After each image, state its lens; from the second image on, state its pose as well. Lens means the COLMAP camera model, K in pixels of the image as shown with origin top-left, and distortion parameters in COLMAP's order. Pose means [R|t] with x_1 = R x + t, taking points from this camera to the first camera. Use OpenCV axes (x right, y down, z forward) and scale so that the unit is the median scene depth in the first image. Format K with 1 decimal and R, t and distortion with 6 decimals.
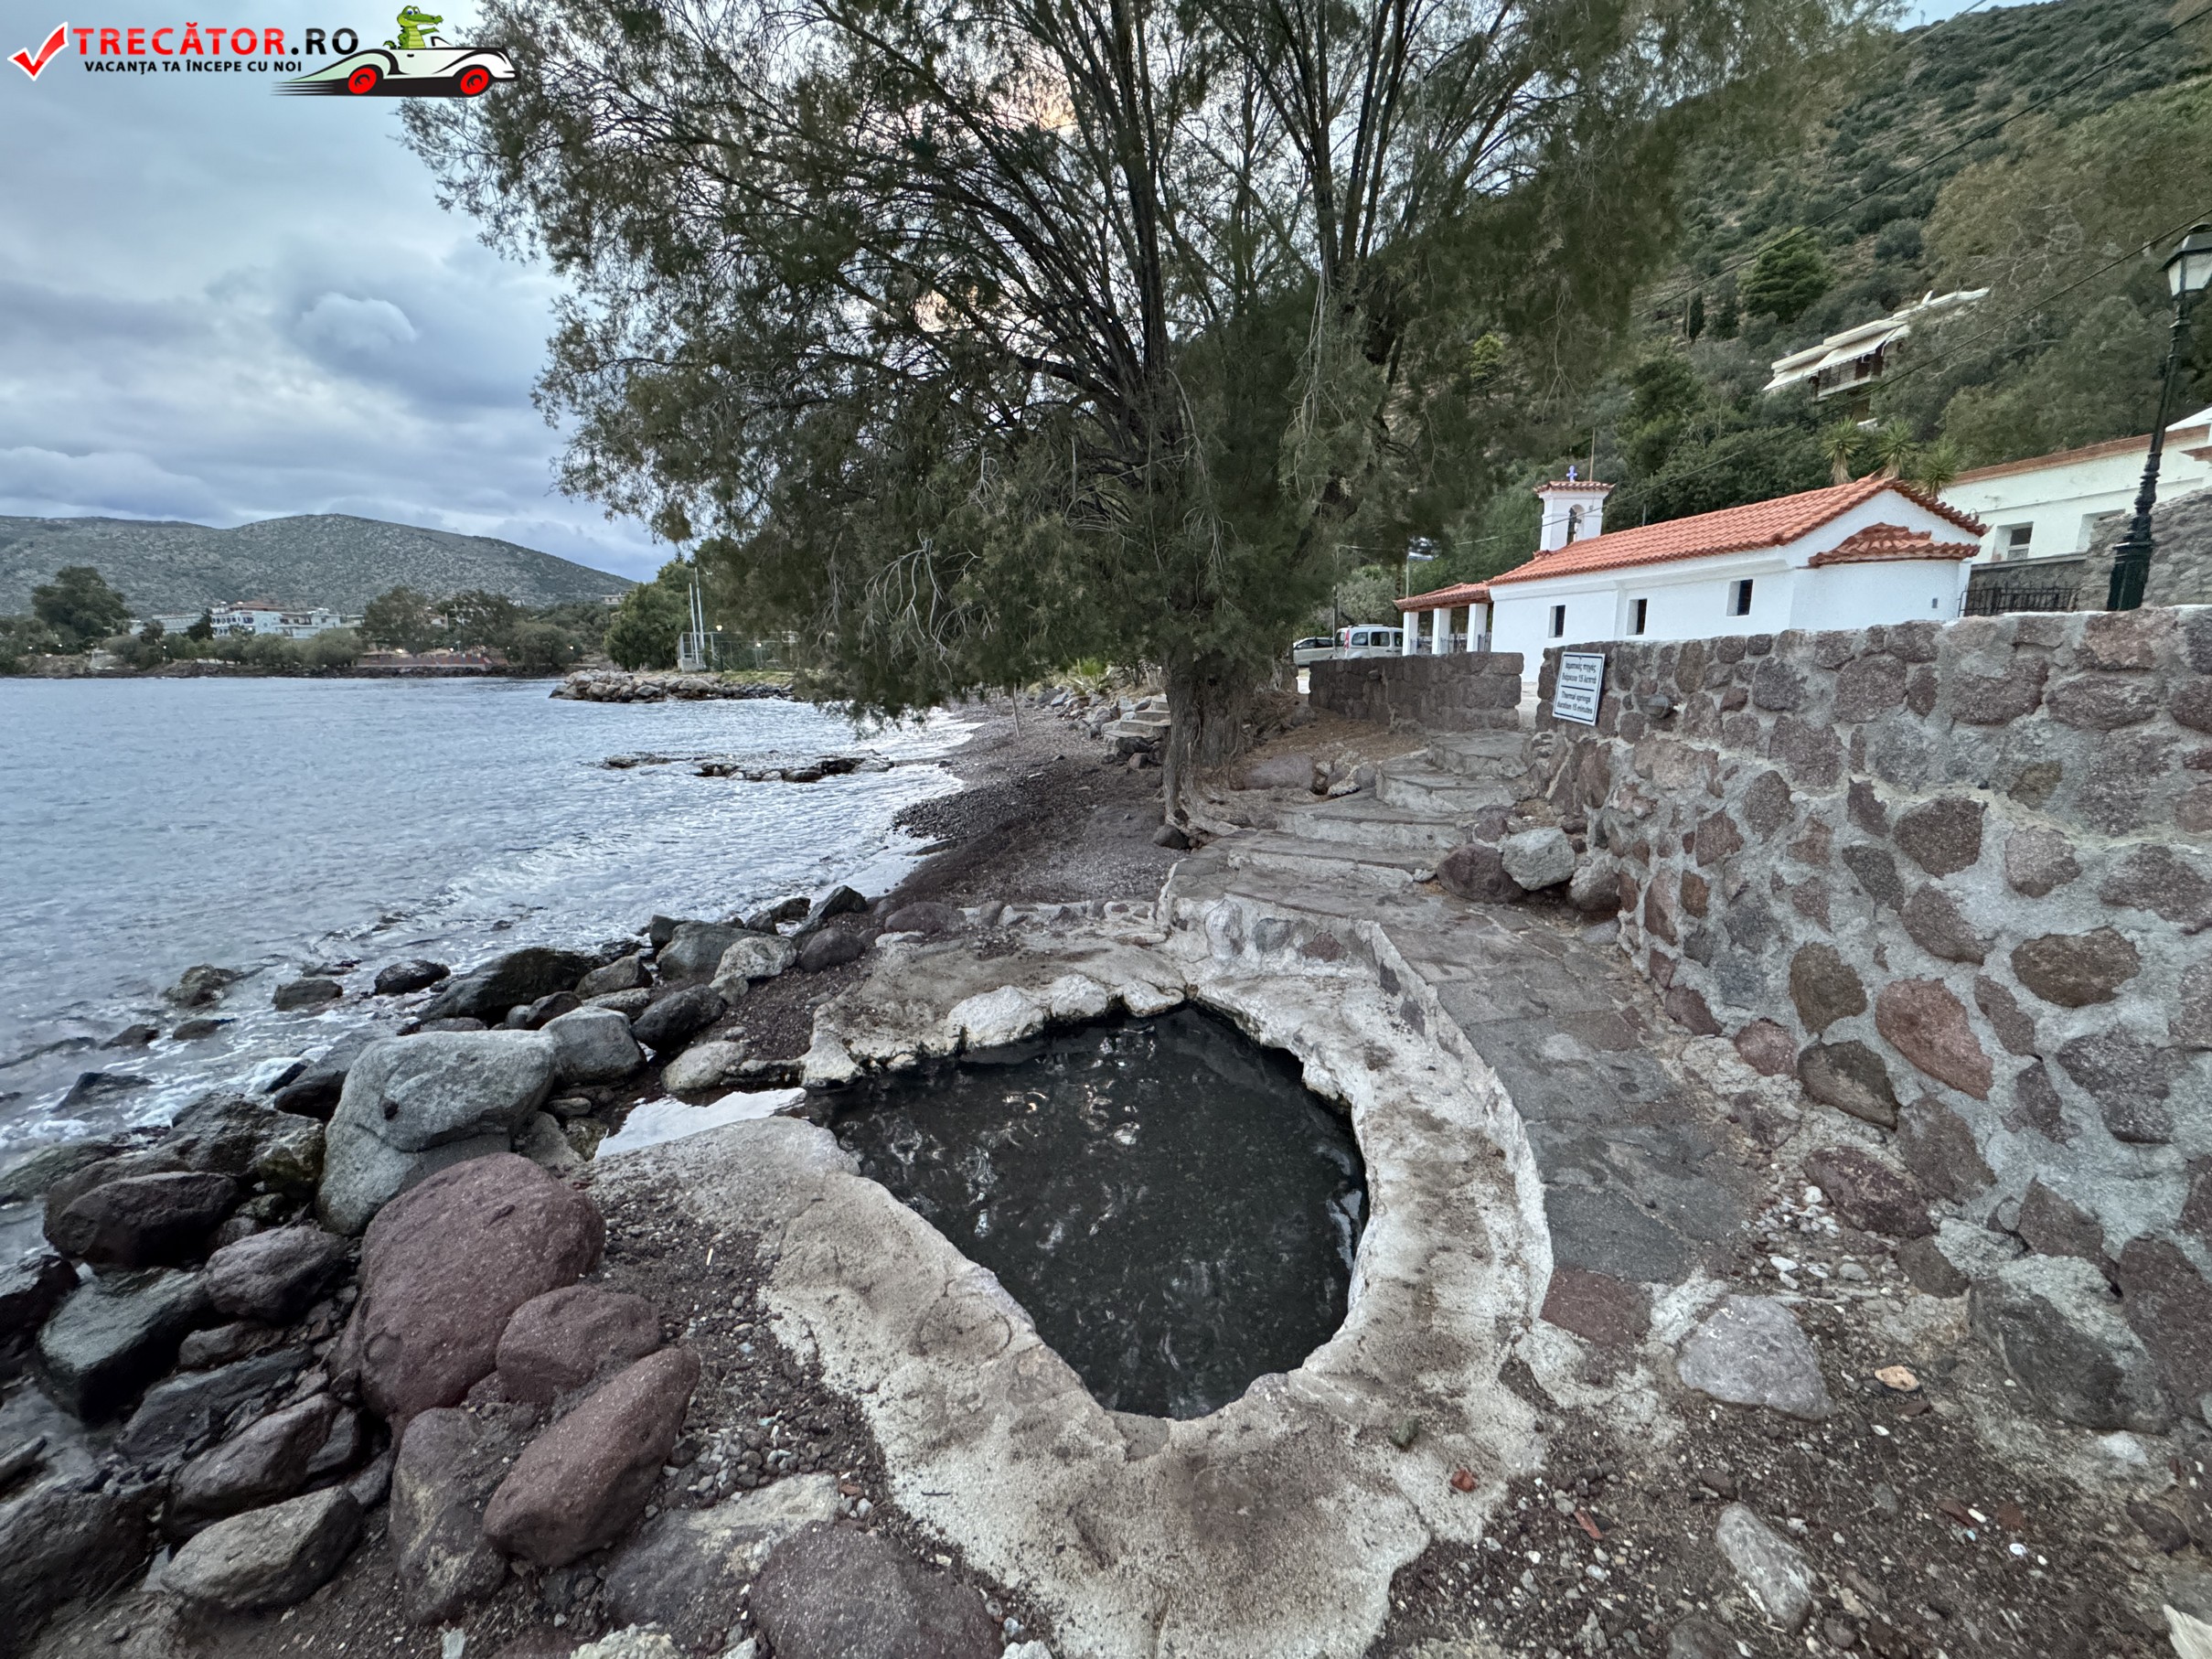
lens RADIAL K [[879.1, 0, 1124.1], [0, 879.1, 820.2], [0, 0, 1]] dist [0.003182, -0.001454]
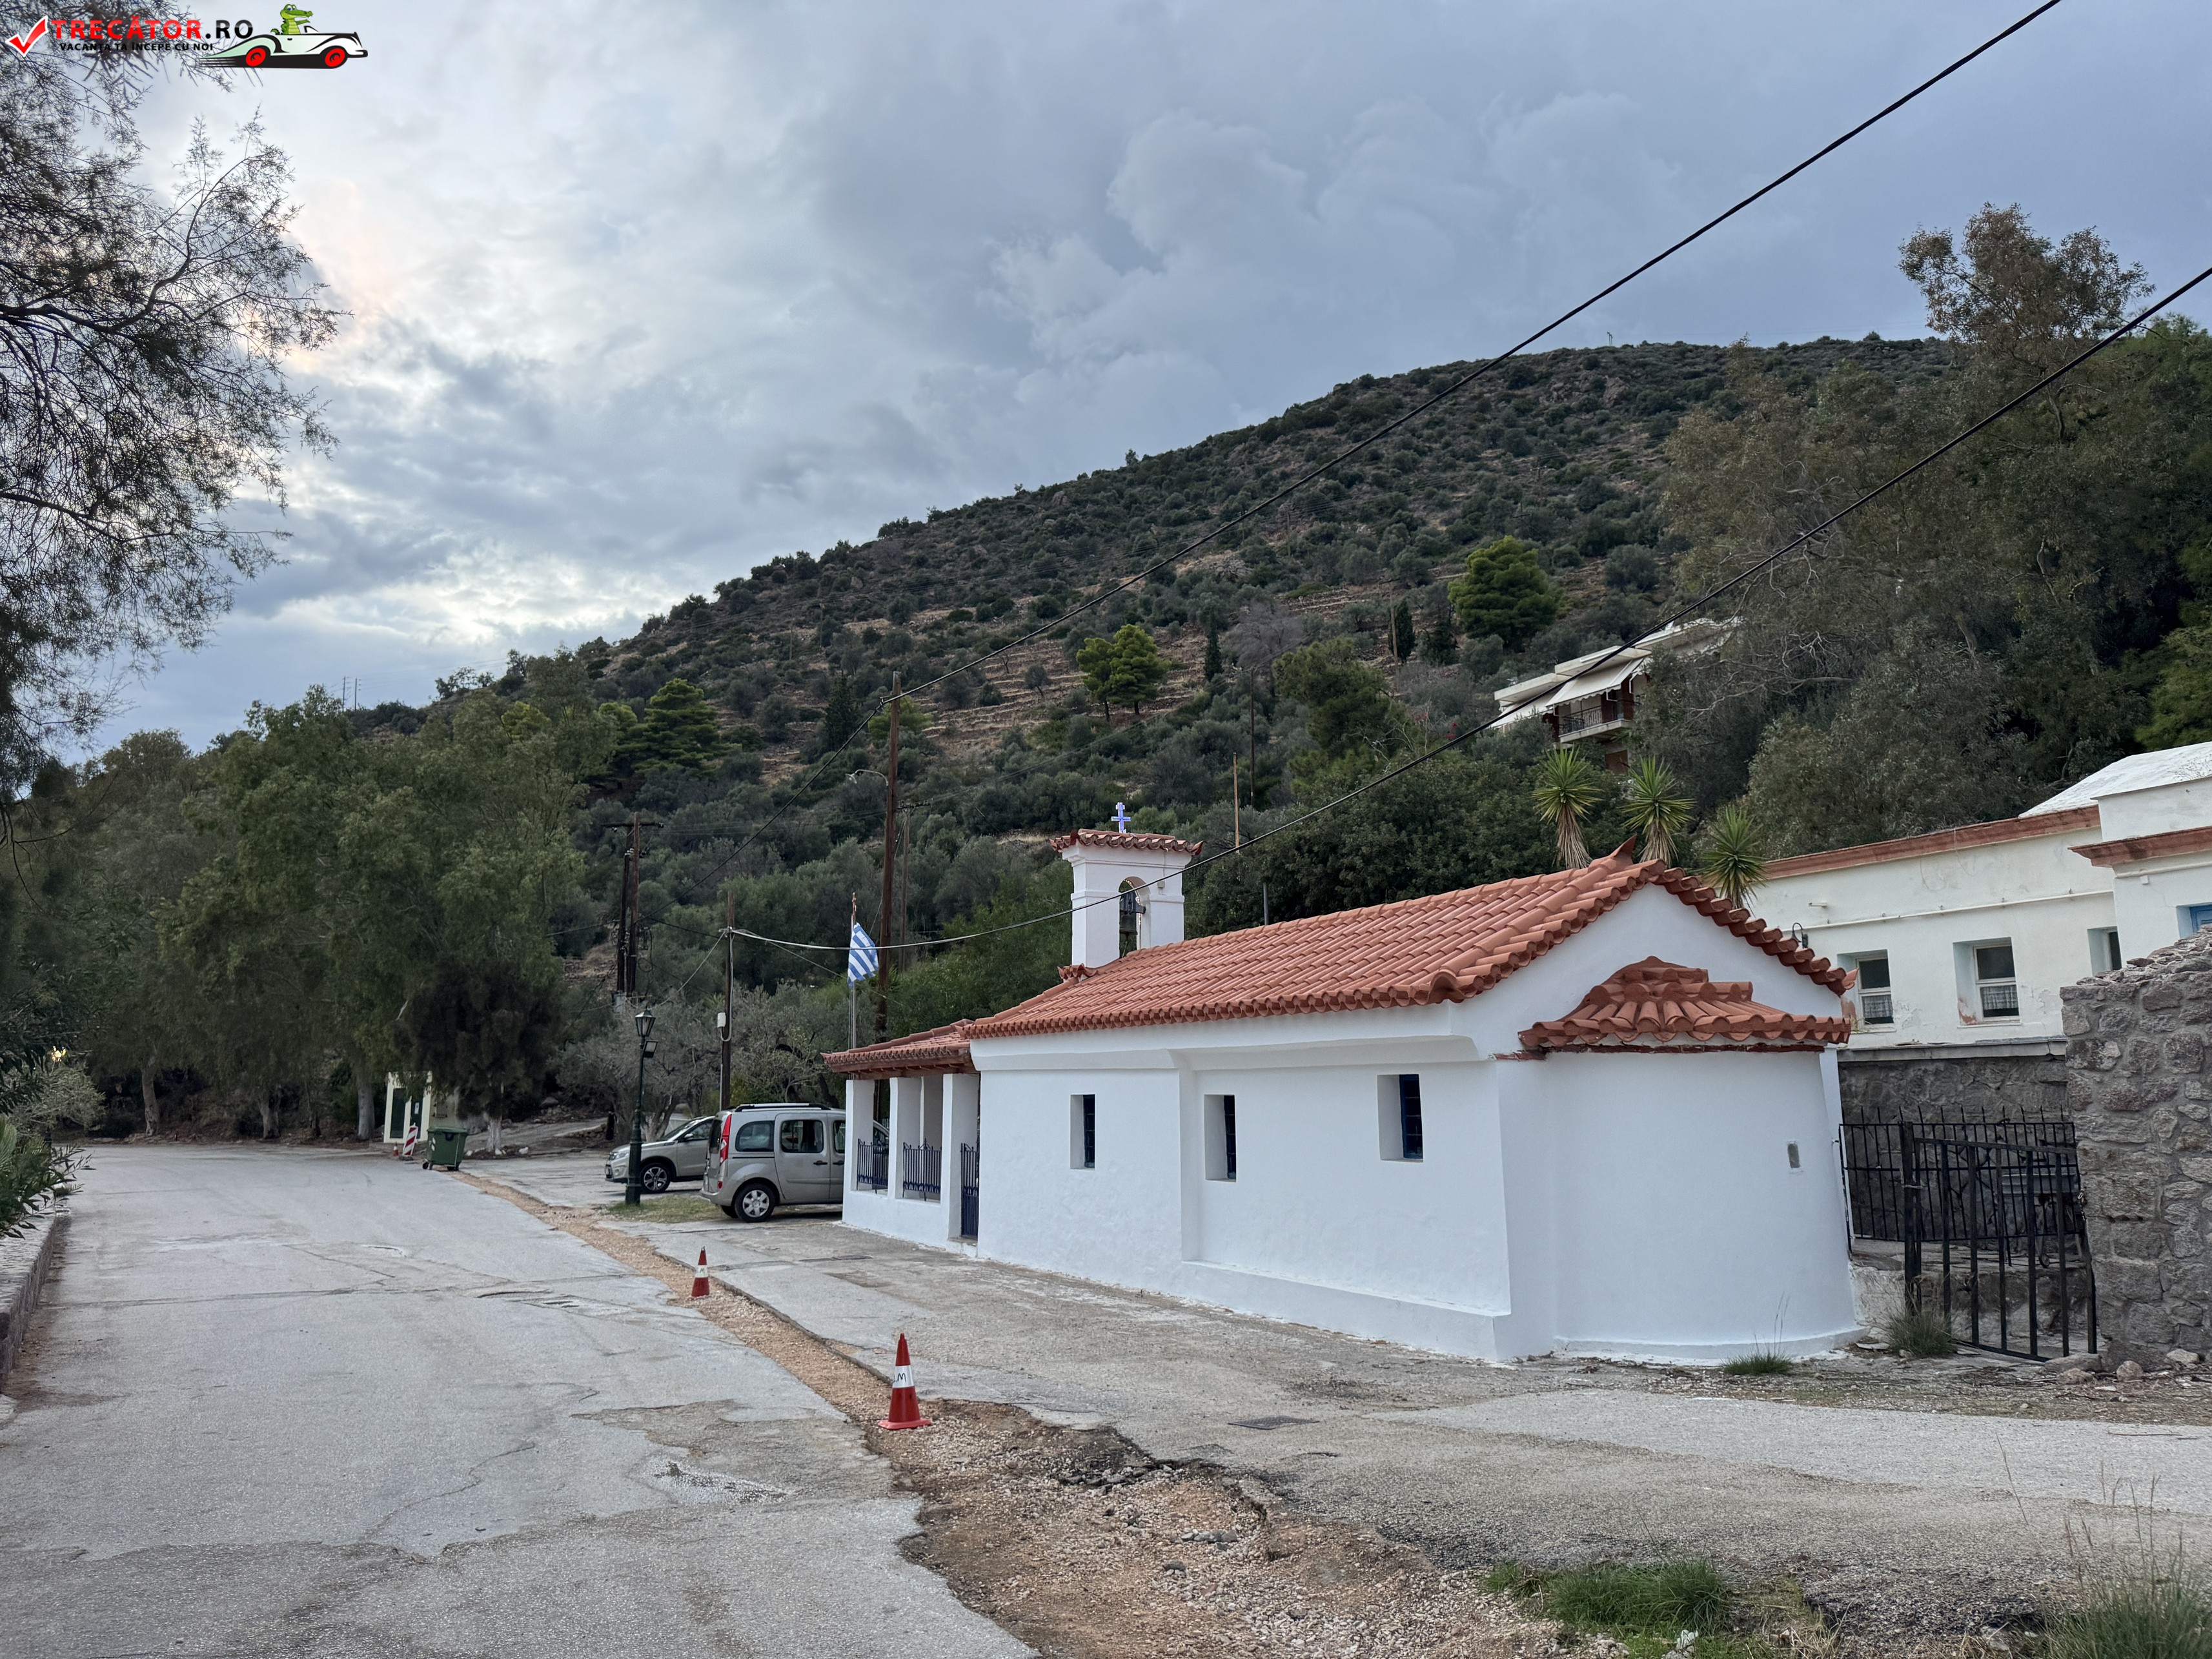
lens RADIAL K [[1568.7, 0, 1099.5], [0, 1568.7, 824.2], [0, 0, 1]] dist [0.038291, -0.047388]
pose [[0.944046, 0.065983, 0.323147, 0.217194], [0.052239, 0.937501, -0.344039, -0.091517], [-0.325651, 0.341669, 0.881597, 0.238877]]
